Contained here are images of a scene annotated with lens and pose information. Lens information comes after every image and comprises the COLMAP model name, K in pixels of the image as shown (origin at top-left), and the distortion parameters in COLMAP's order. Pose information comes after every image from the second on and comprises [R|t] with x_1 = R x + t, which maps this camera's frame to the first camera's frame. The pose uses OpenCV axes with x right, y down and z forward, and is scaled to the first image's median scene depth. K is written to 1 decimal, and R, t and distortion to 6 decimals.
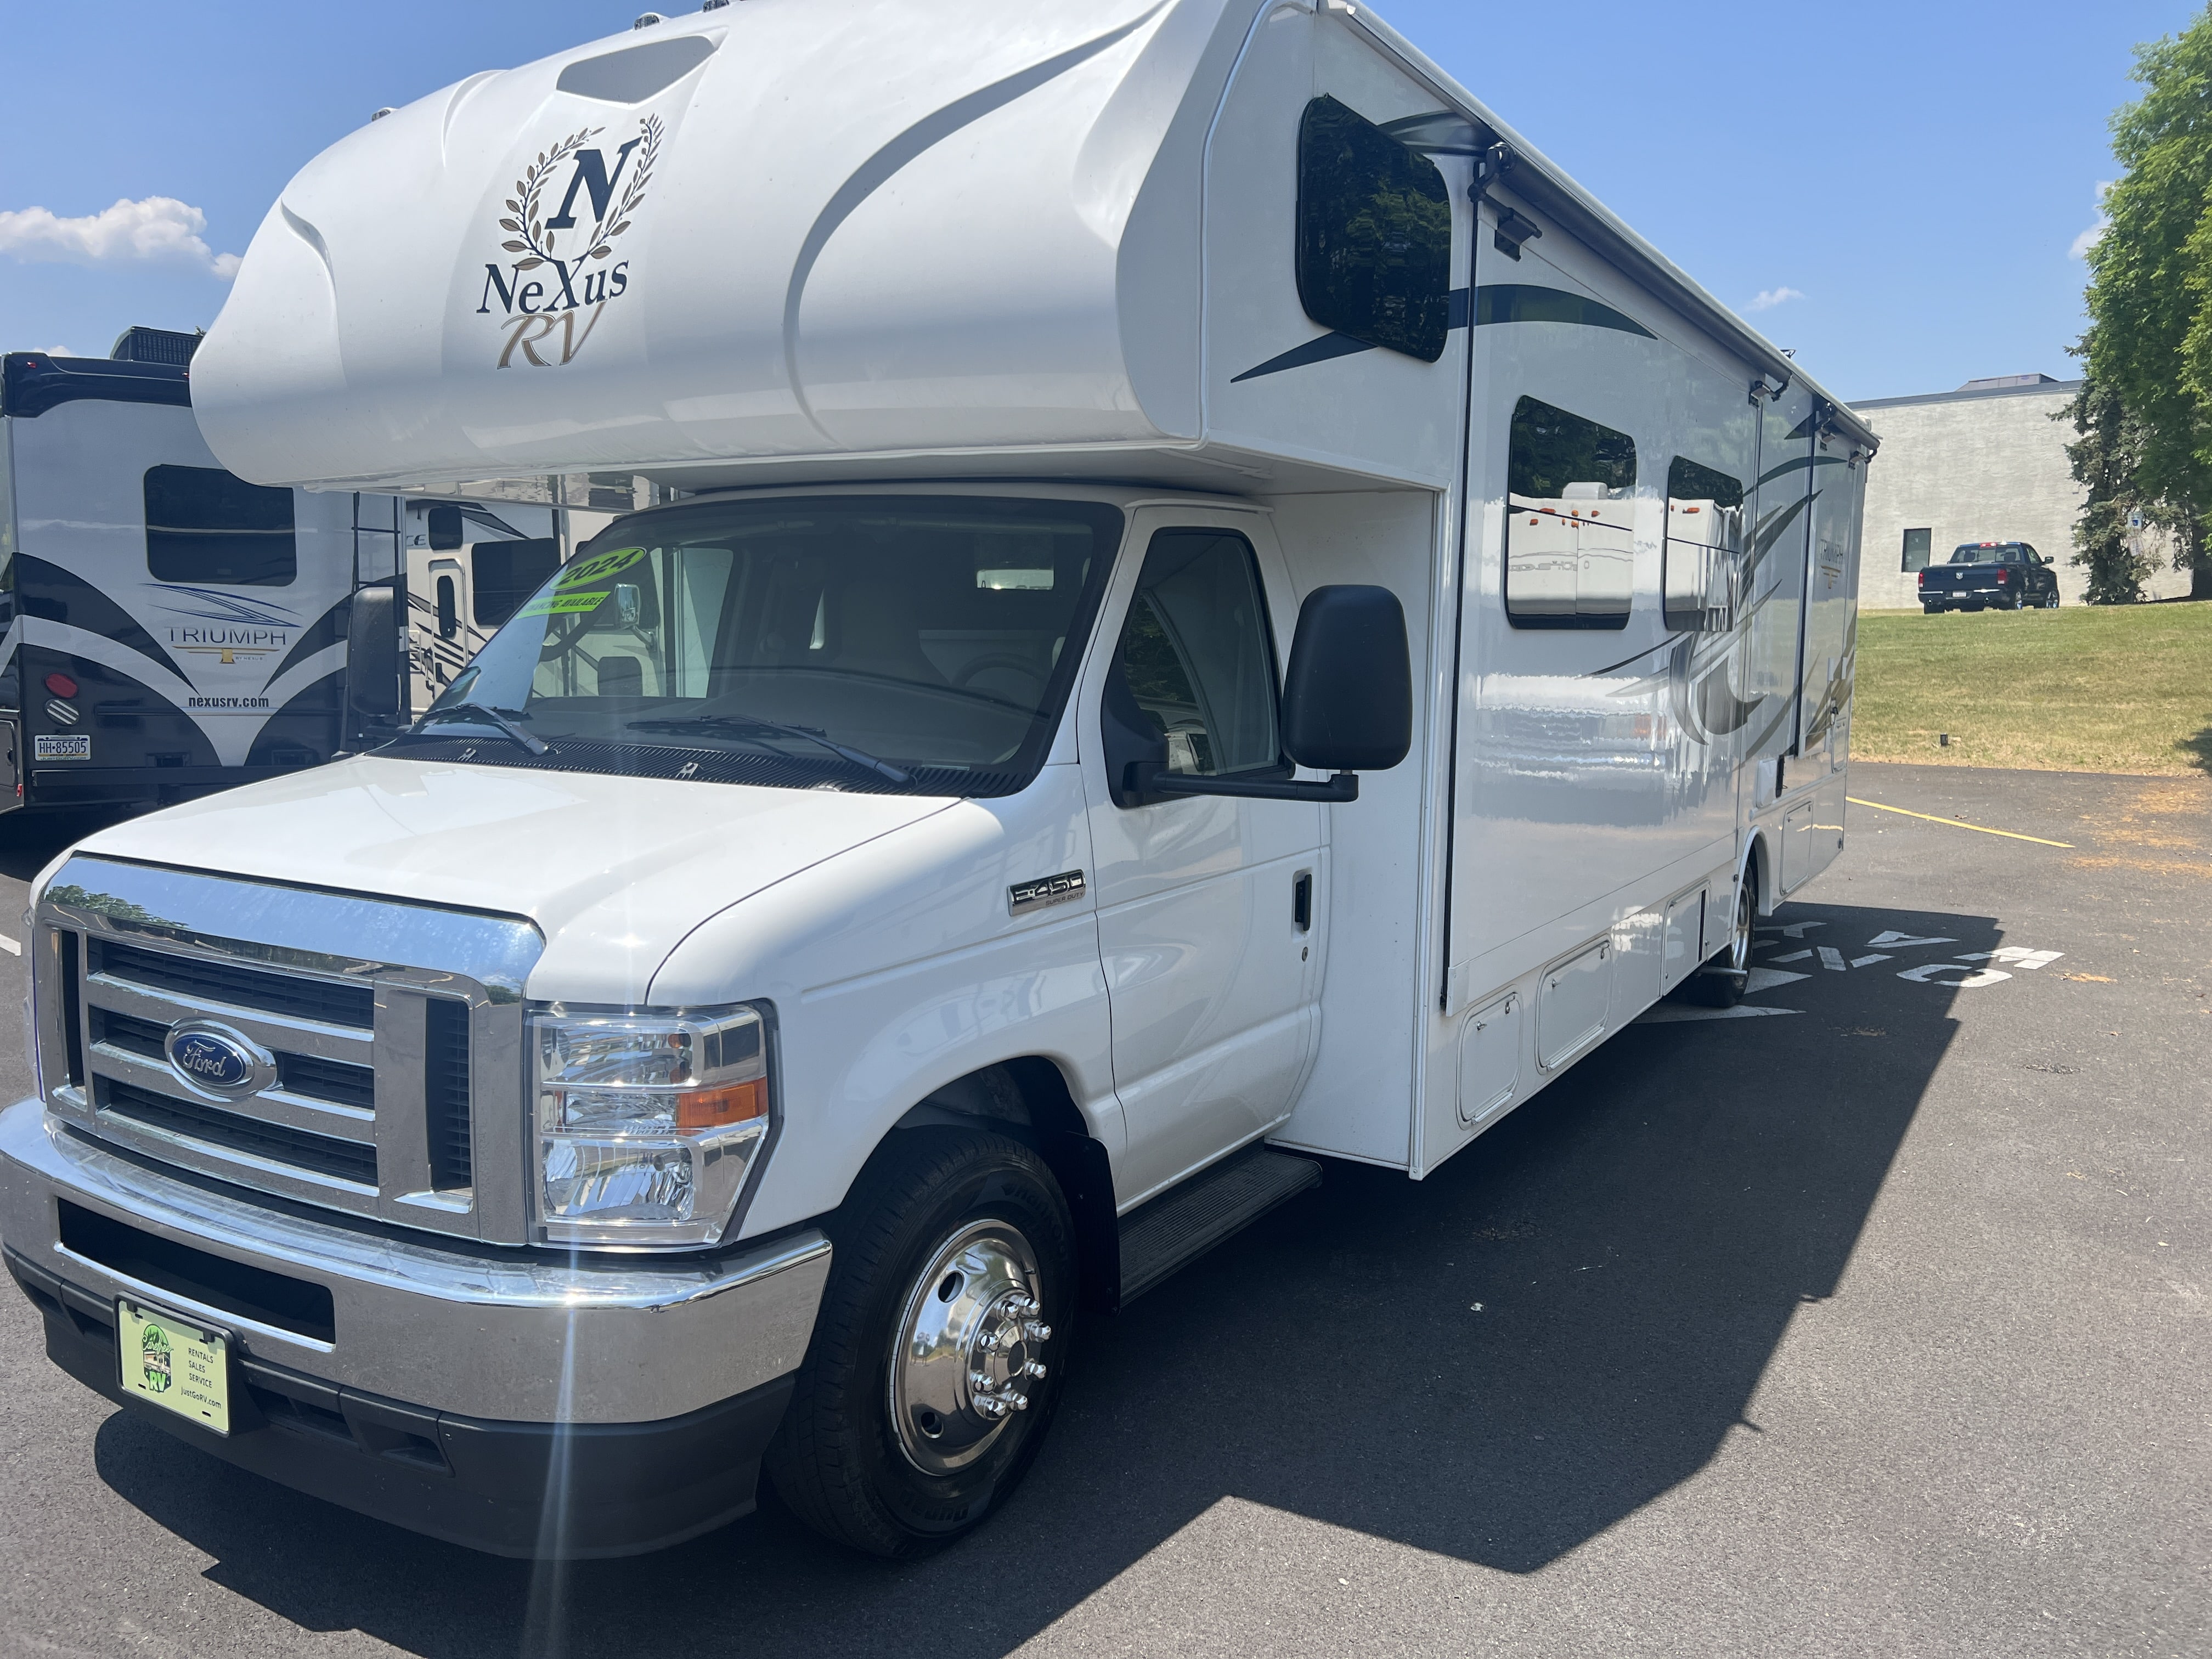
lens RADIAL K [[1641.5, 0, 1105.3], [0, 1641.5, 836.7], [0, 0, 1]] dist [0.047647, -0.058305]
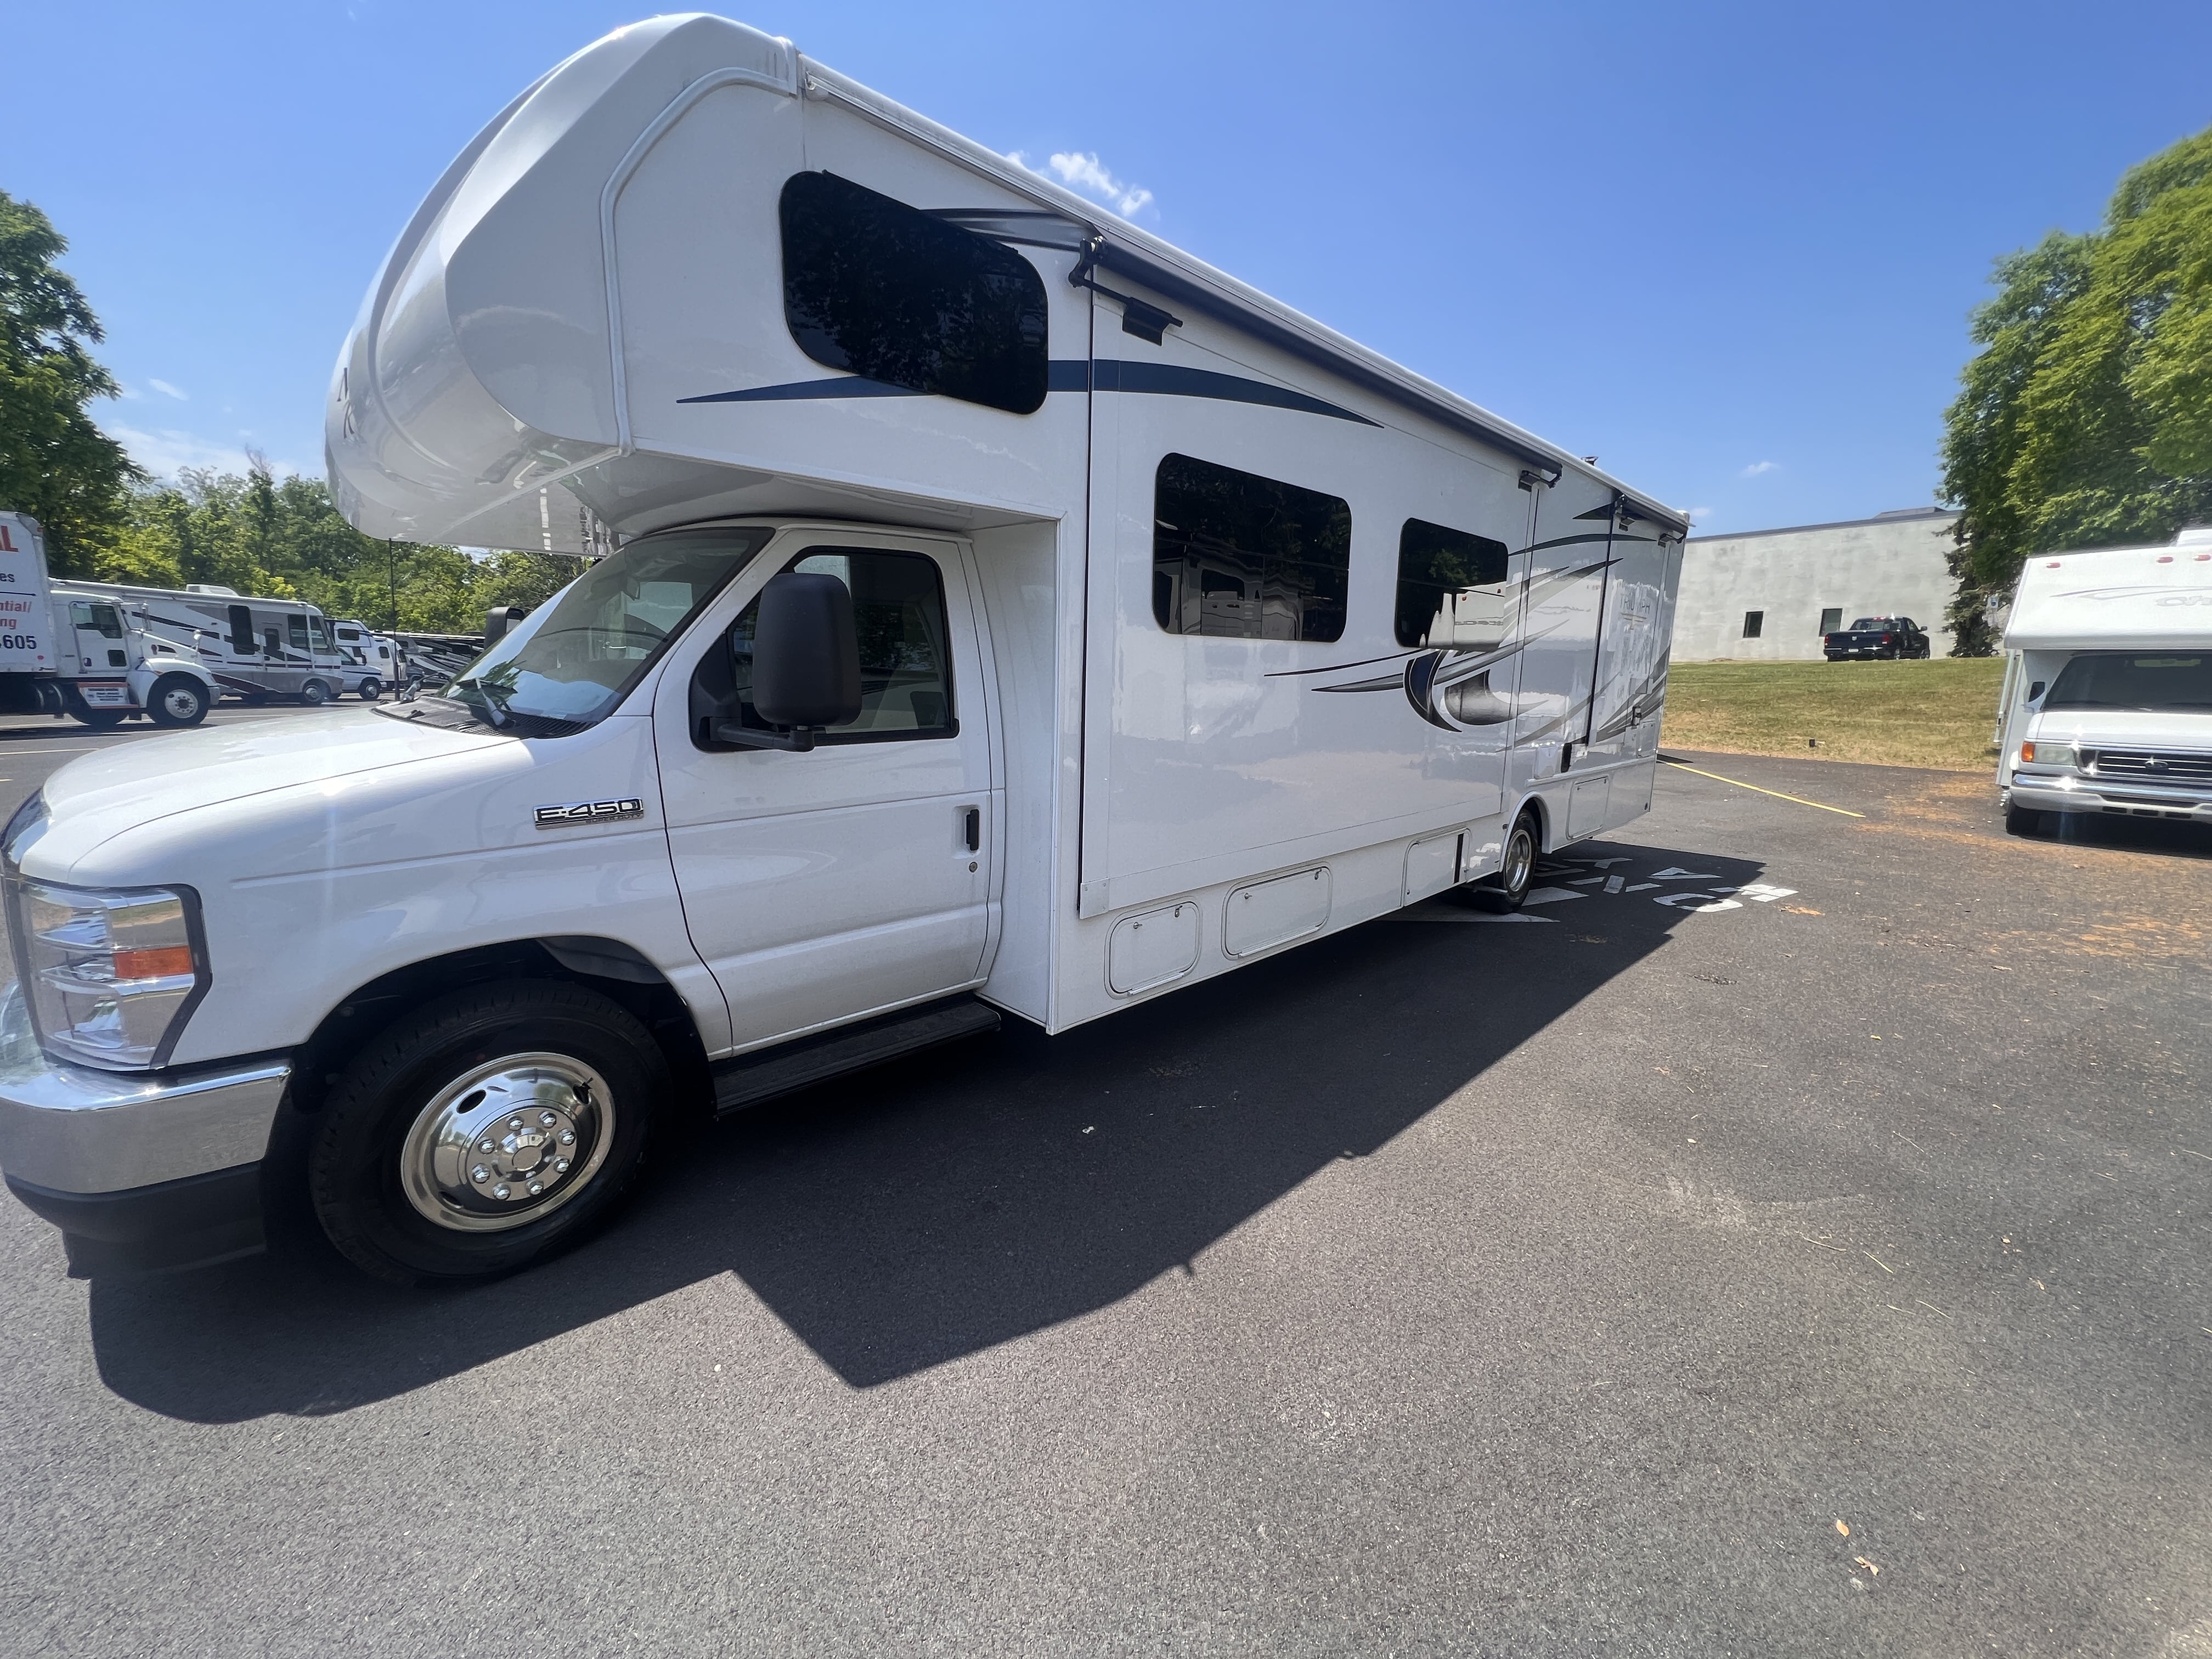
lens RADIAL K [[883.0, 0, 1103.1], [0, 883.0, 828.0], [0, 0, 1]] dist [-0.000962, -0.000321]
pose [[0.971785, 0.055910, -0.229148, 0.178135], [-0.042841, 0.997180, 0.061620, -0.005174], [0.231947, -0.050065, 0.971439, 0.137476]]
